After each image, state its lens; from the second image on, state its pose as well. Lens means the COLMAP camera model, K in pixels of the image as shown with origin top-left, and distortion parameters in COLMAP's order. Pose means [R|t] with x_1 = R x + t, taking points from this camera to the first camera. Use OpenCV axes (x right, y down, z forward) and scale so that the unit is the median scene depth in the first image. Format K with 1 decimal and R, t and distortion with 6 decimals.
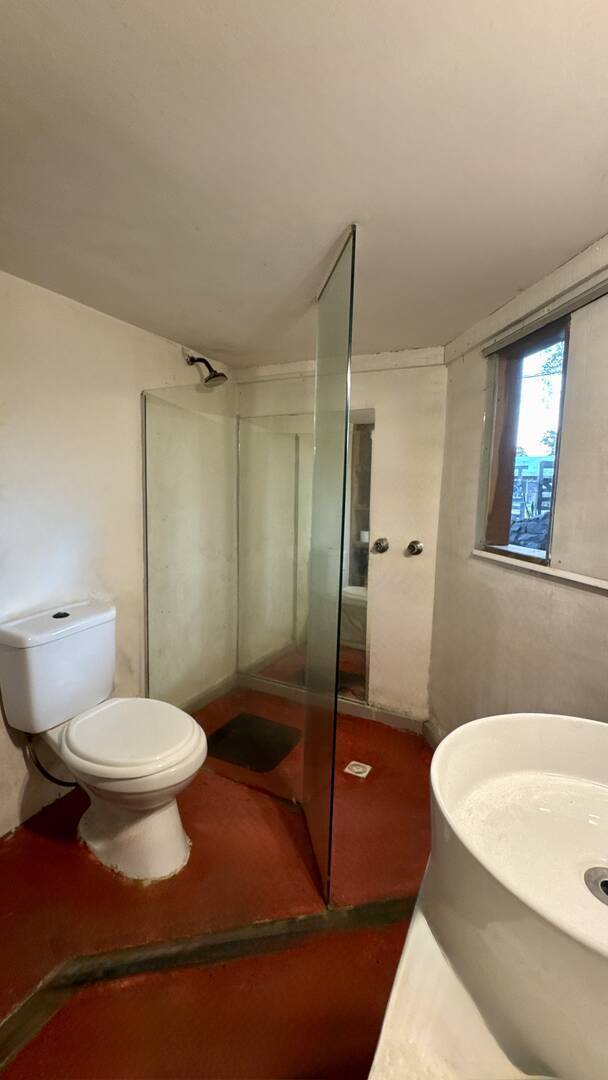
lens RADIAL K [[433.0, 0, 304.8], [0, 433.0, 539.4], [0, 0, 1]] dist [-0.001325, 0.000152]
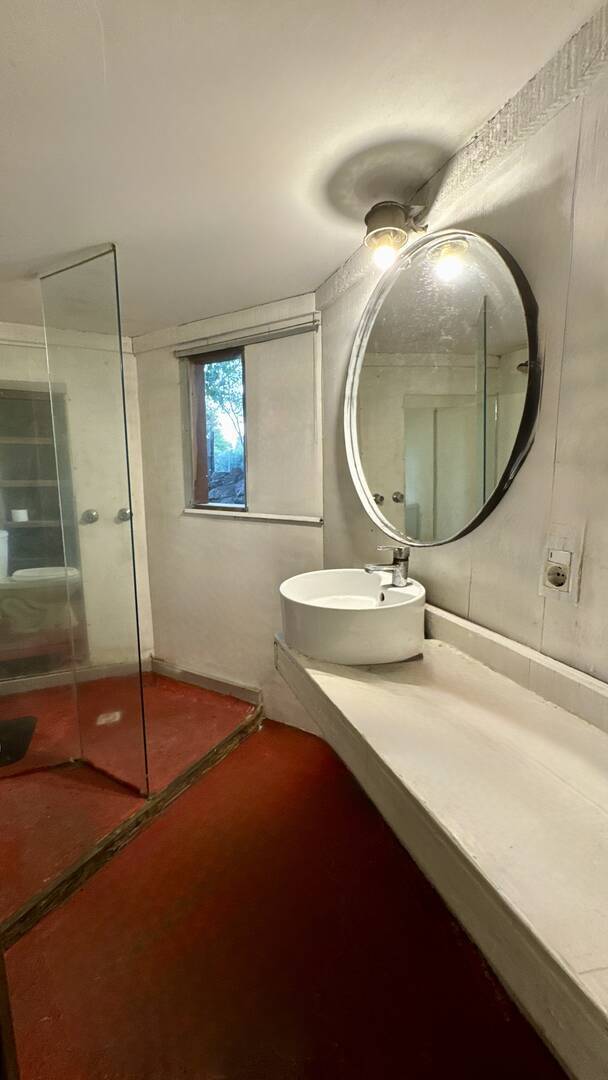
lens RADIAL K [[433.0, 0, 304.8], [0, 433.0, 539.4], [0, 0, 1]] dist [-0.001325, 0.000152]
pose [[0.658709, -0.146921, 0.737914, -0.351963], [0.099838, 0.989145, 0.107820, 0.010468], [-0.745745, 0.002650, 0.666227, -0.133622]]
